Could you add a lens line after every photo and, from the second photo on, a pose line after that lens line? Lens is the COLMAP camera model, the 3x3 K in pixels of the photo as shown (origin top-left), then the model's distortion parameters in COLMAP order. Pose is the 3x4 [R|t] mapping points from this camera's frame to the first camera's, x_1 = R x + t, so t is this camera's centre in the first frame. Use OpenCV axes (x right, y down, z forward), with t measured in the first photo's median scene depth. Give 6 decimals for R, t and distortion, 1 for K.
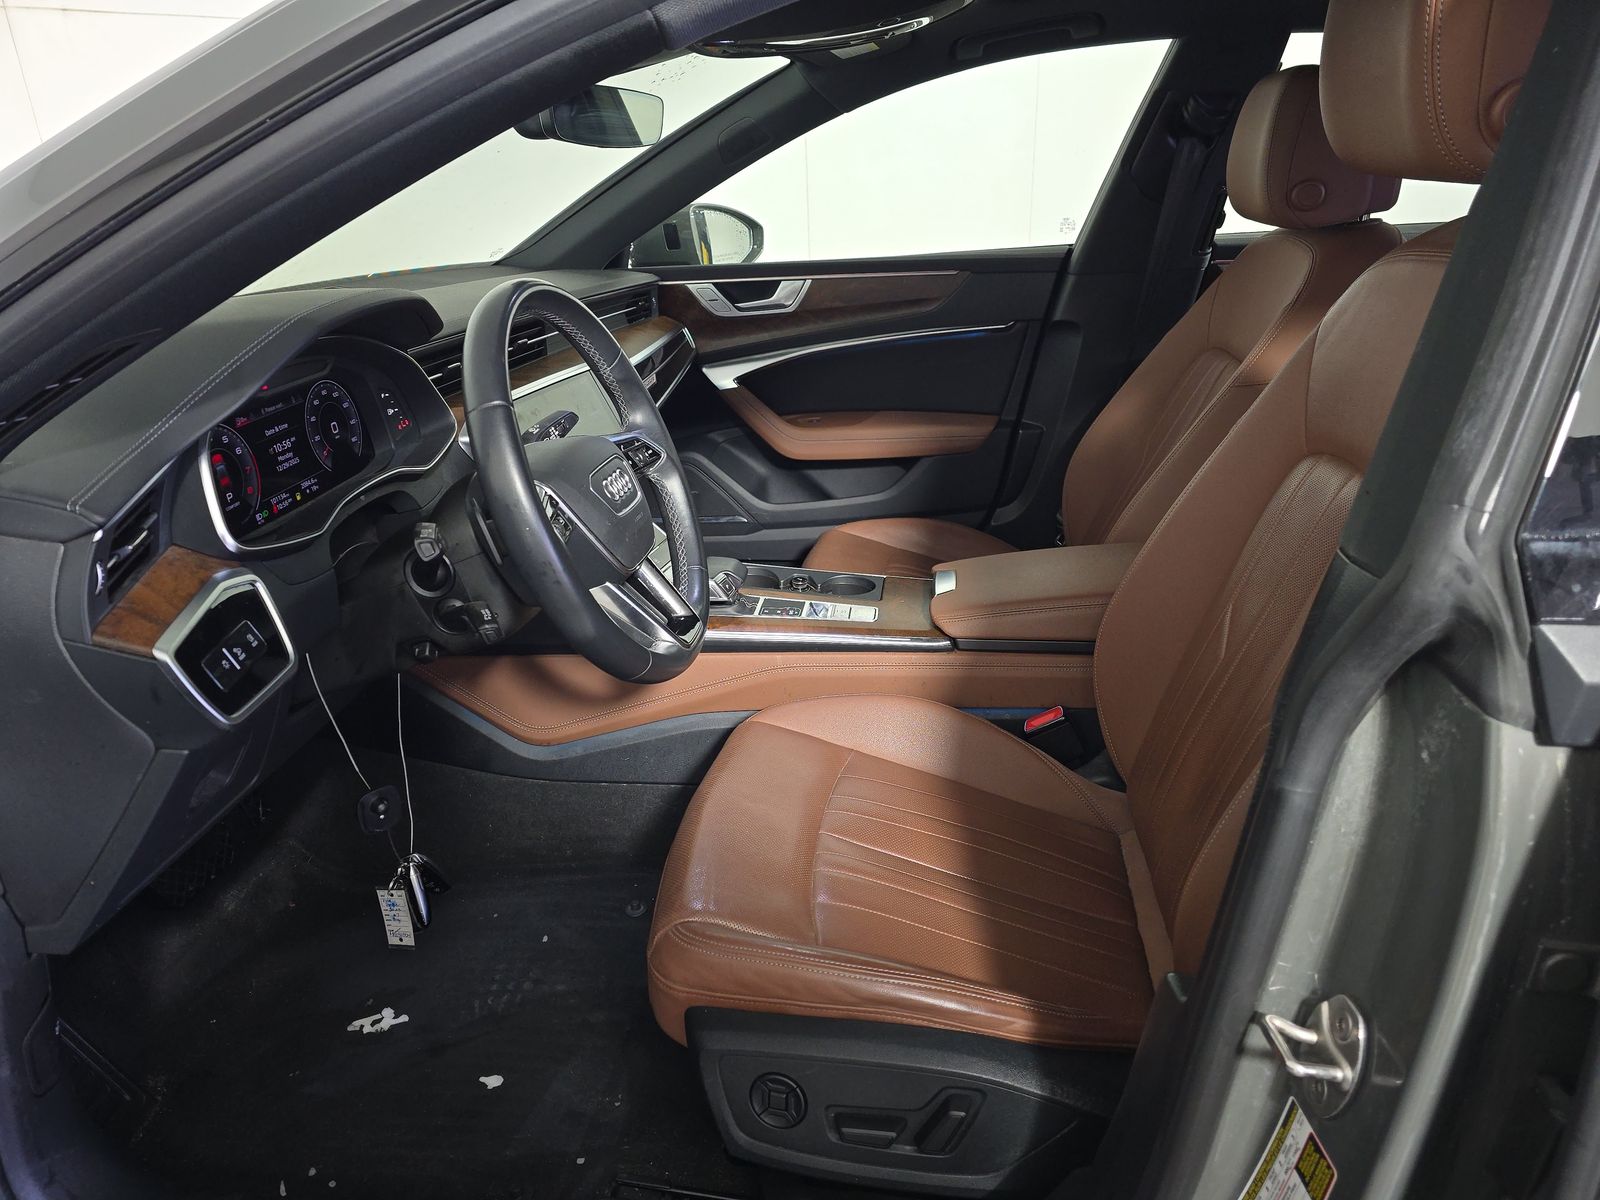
lens RADIAL K [[1089.3, 0, 800.0], [0, 1089.3, 600.0], [0, 0, 1]] dist [0.091814, -0.130241]
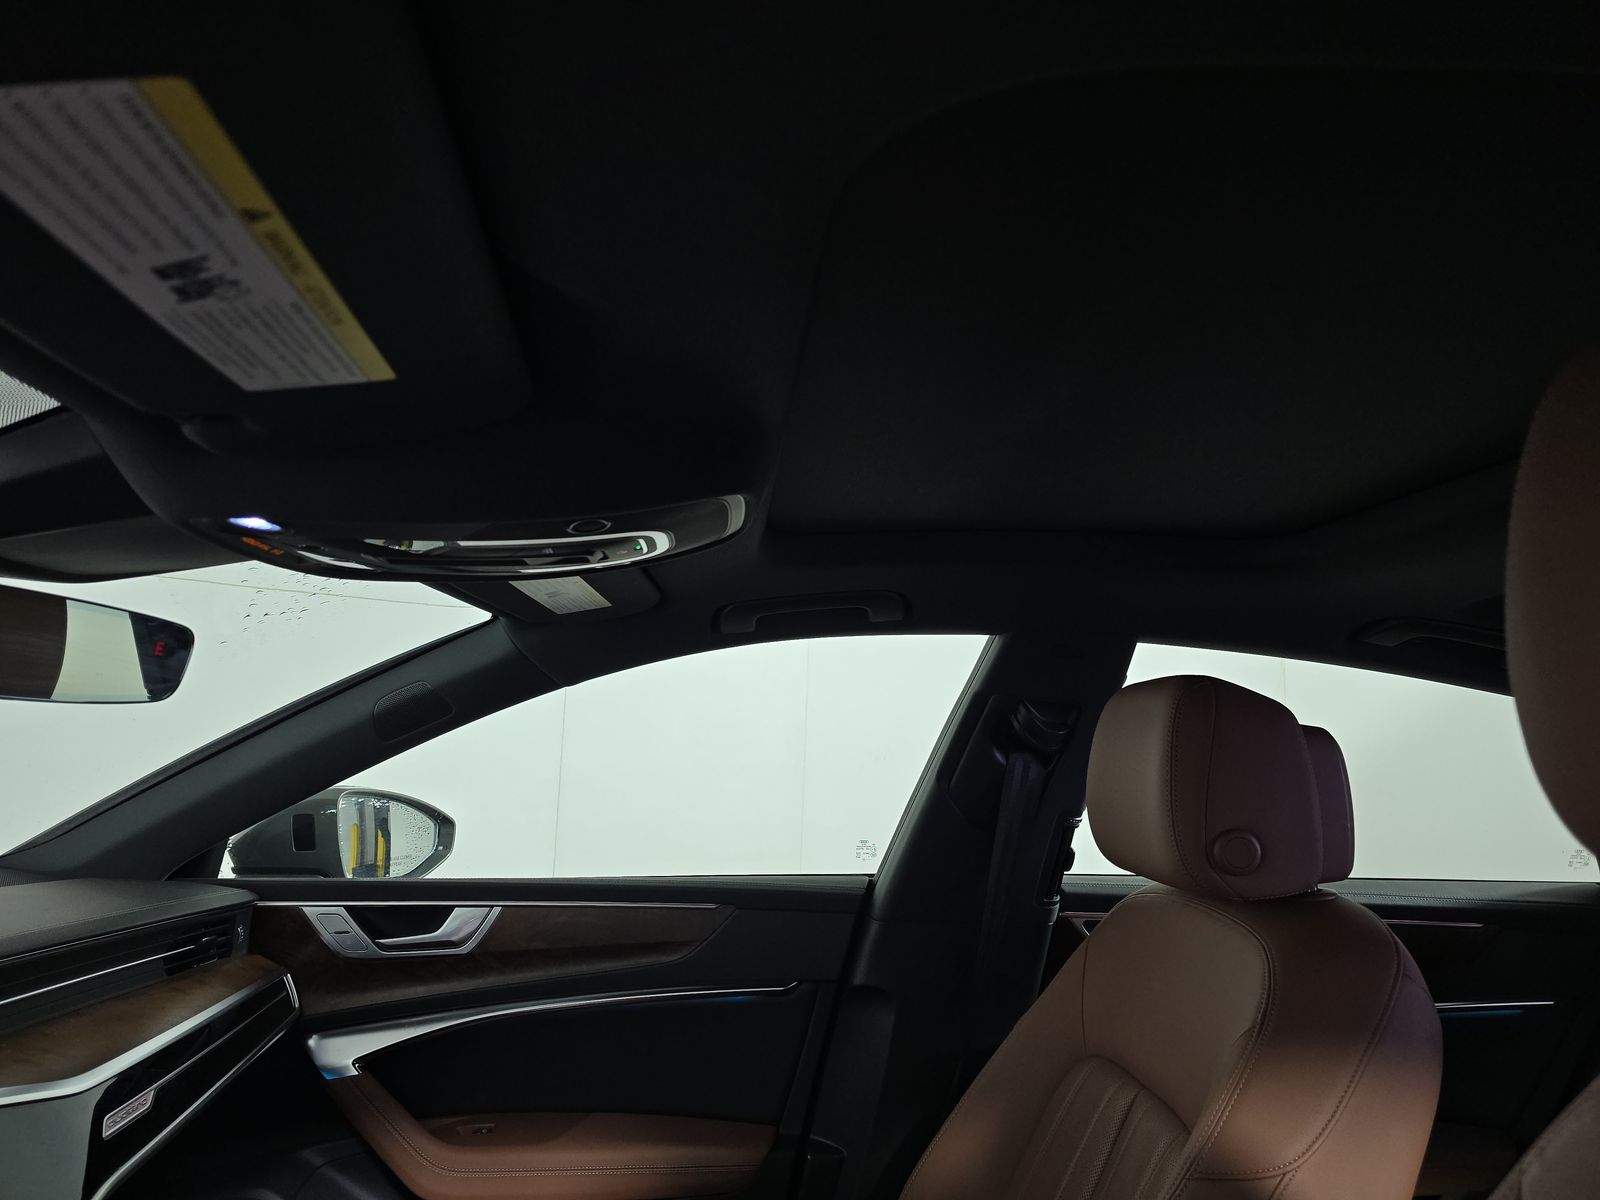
lens RADIAL K [[1089.3, 0, 800.0], [0, 1089.3, 600.0], [0, 0, 1]] dist [0.091814, -0.130241]
pose [[0.980138, 0.093912, 0.174670, 0.053778], [0.003744, 0.871847, -0.489763, -0.124610], [-0.198280, 0.480690, 0.854179, 0.296347]]
